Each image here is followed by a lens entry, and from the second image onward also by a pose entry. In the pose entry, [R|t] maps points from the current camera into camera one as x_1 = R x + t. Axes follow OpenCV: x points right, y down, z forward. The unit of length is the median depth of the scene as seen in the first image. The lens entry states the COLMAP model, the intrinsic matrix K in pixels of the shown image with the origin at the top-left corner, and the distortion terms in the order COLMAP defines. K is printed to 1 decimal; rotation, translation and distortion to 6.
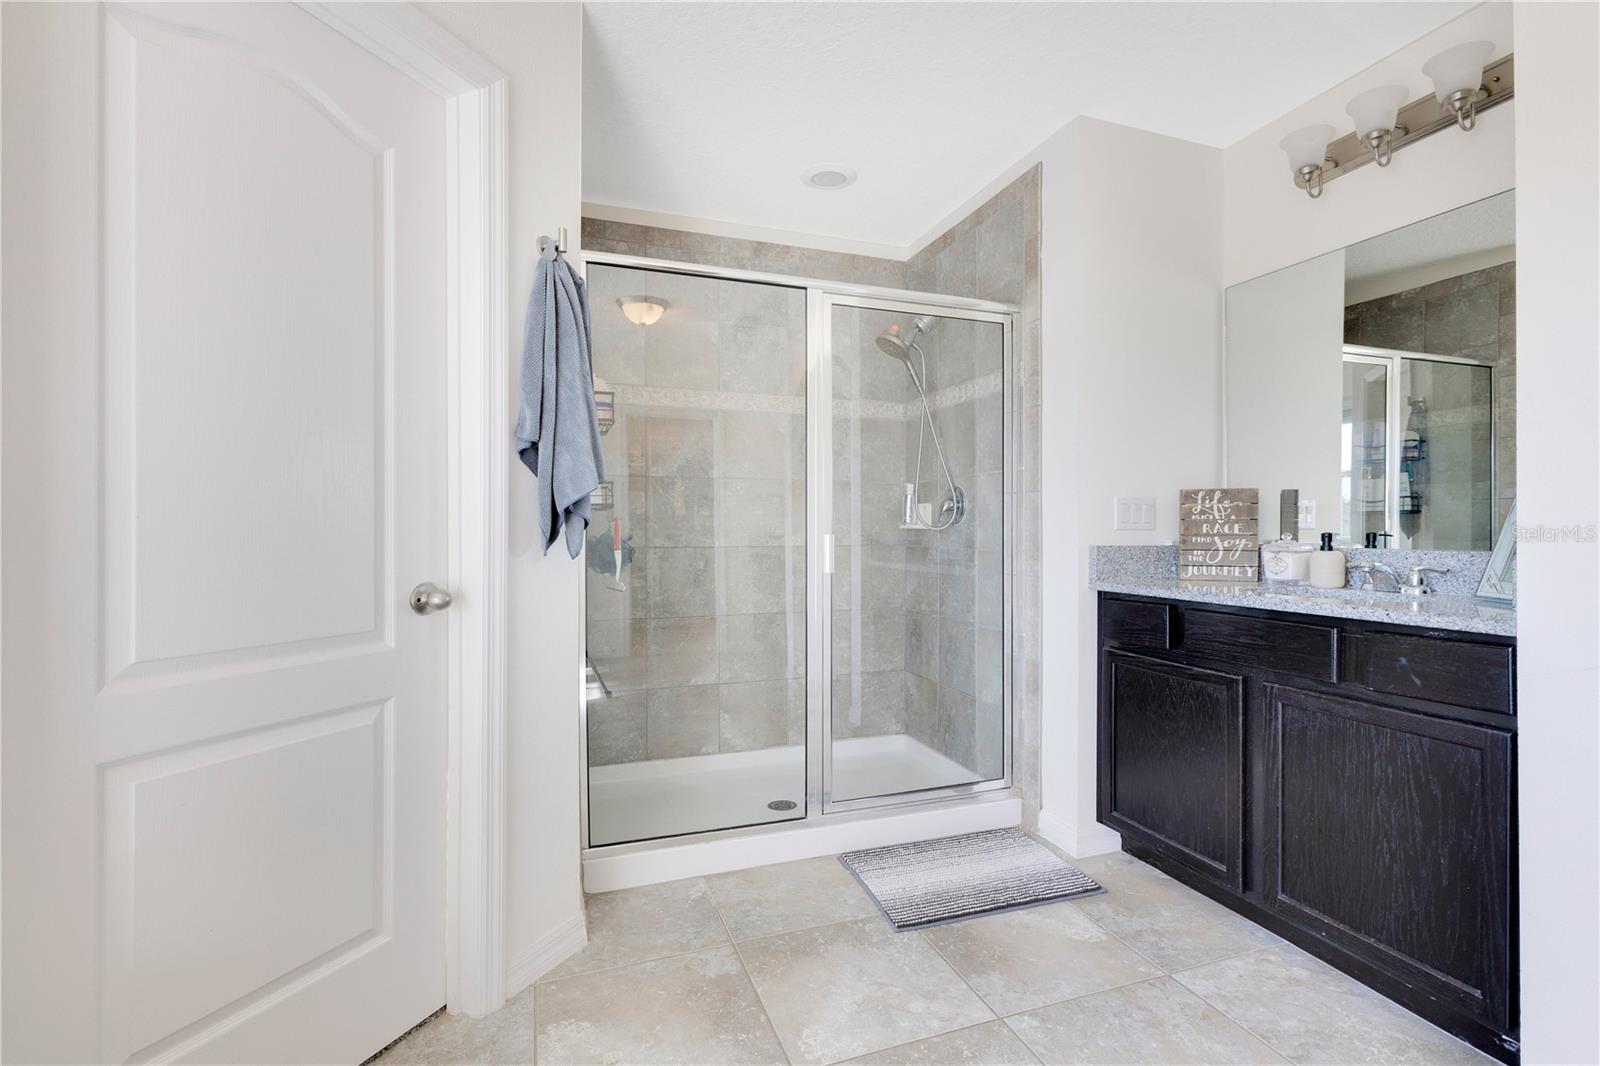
lens RADIAL K [[643.4, 0, 742.6], [0, 643.4, 528.8], [0, 0, 1]] dist [0.002082, 0.000079]
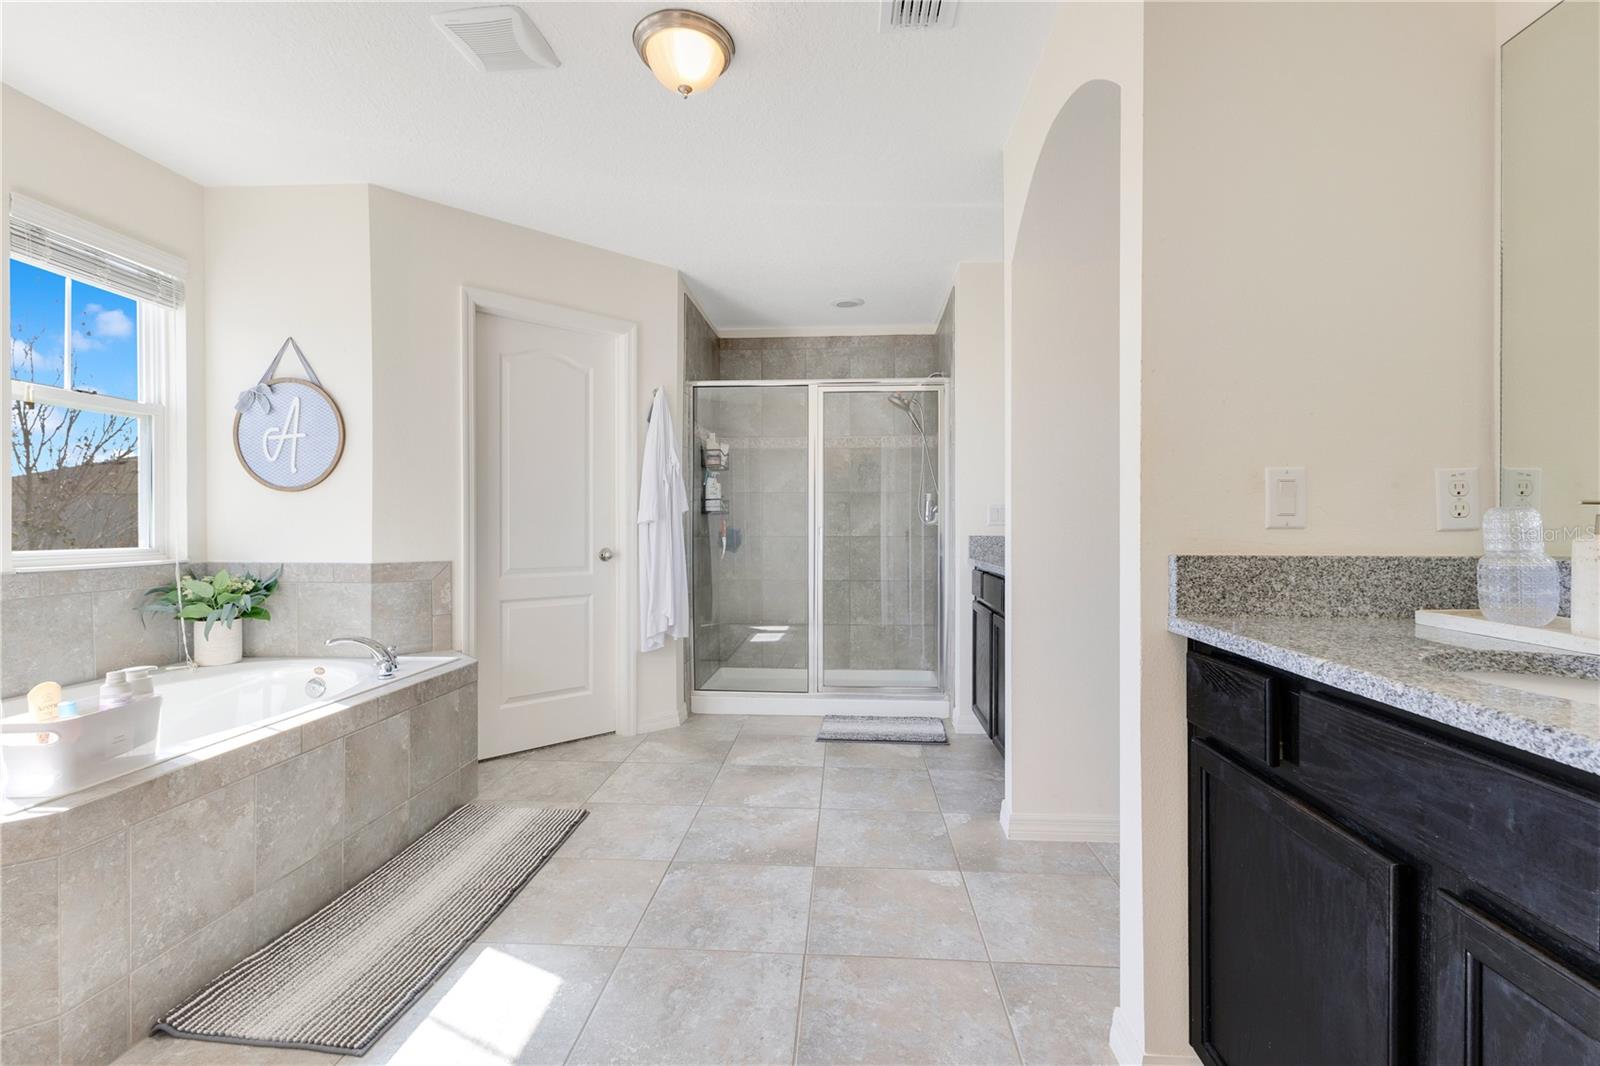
lens RADIAL K [[643.4, 0, 742.6], [0, 643.4, 528.8], [0, 0, 1]] dist [0.002082, 0.000079]
pose [[0.884061, 0.001597, -0.467369, 1.068225], [0.001312, 0.999982, 0.005898, 0.000365], [0.467369, -0.005828, 0.884043, -0.862860]]
